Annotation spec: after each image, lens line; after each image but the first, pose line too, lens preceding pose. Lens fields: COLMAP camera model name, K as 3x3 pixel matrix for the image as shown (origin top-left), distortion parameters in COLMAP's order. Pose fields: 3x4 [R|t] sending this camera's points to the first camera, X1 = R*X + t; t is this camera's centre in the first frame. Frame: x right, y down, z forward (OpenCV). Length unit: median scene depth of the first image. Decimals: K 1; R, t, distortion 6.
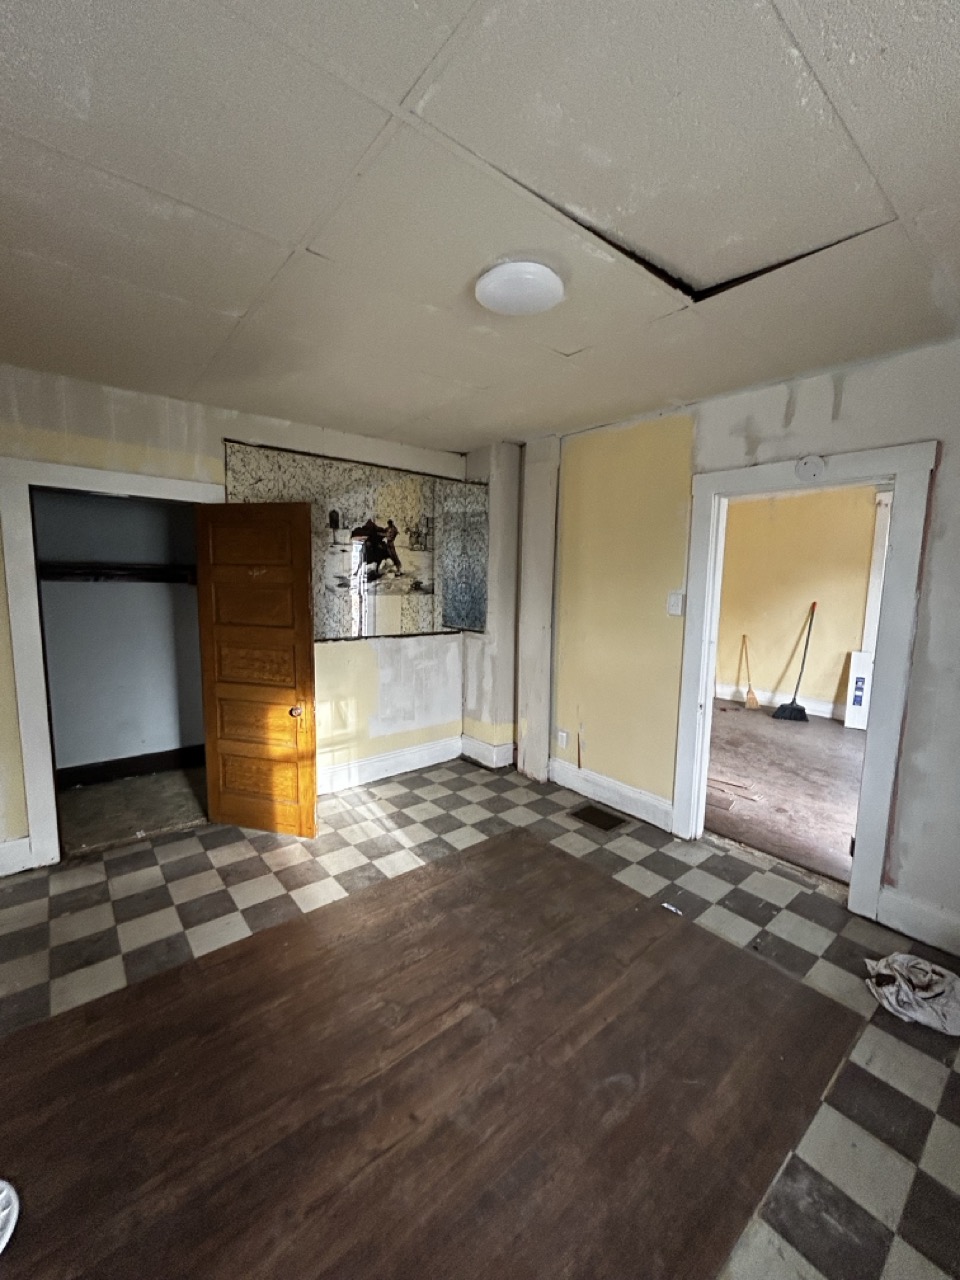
lens RADIAL K [[521.0, 0, 483.9], [0, 521.0, 638.5], [0, 0, 1]] dist [-0.001658, -0.000446]
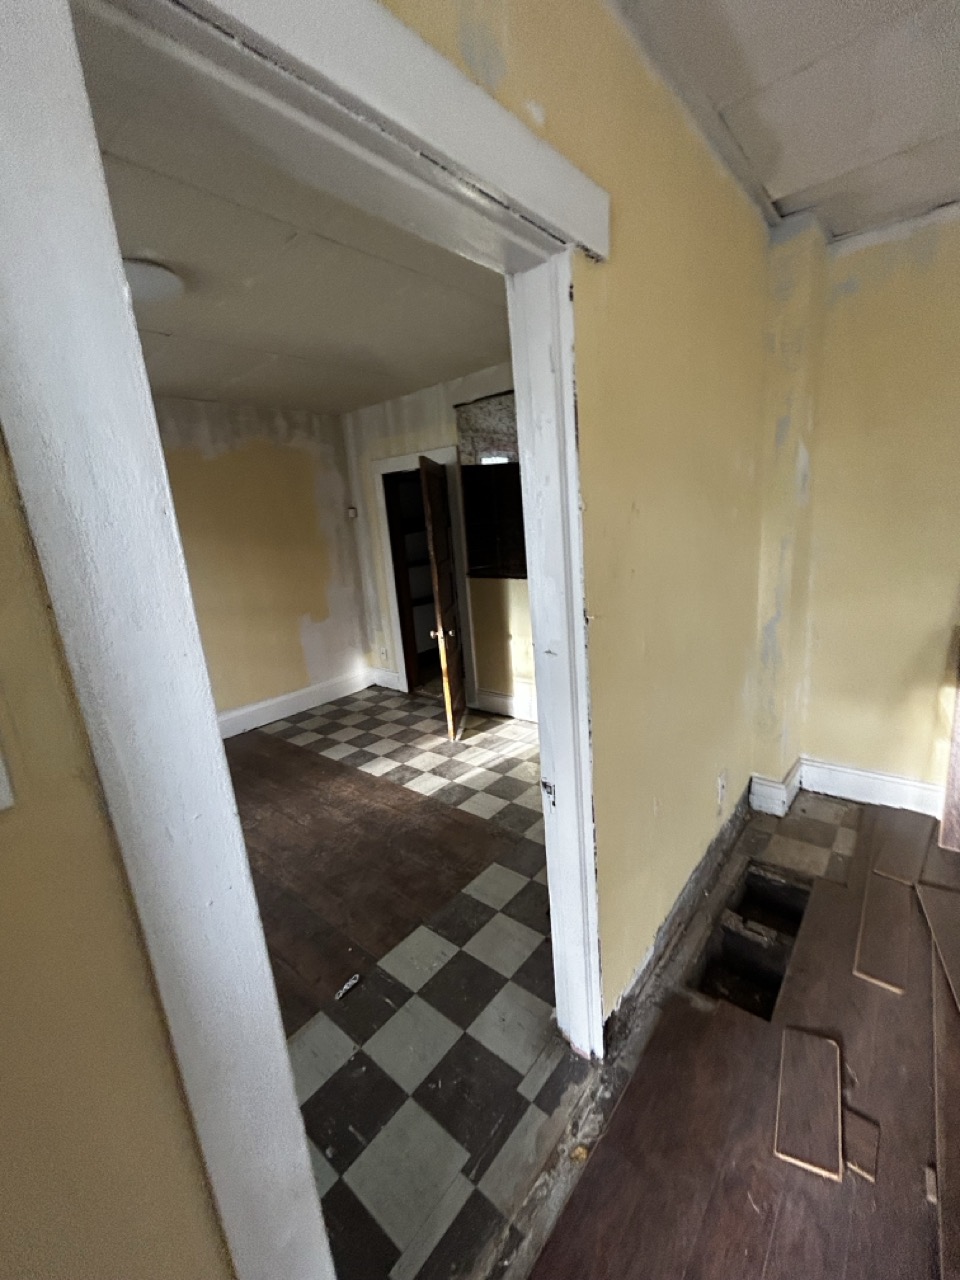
lens RADIAL K [[521.0, 0, 483.9], [0, 521.0, 638.5], [0, 0, 1]] dist [-0.001658, -0.000446]
pose [[0.176894, 0.190018, -0.965713, 0.902012], [-0.031741, 0.981778, 0.187364, -0.087987], [0.983718, -0.002491, 0.179702, 0.953297]]
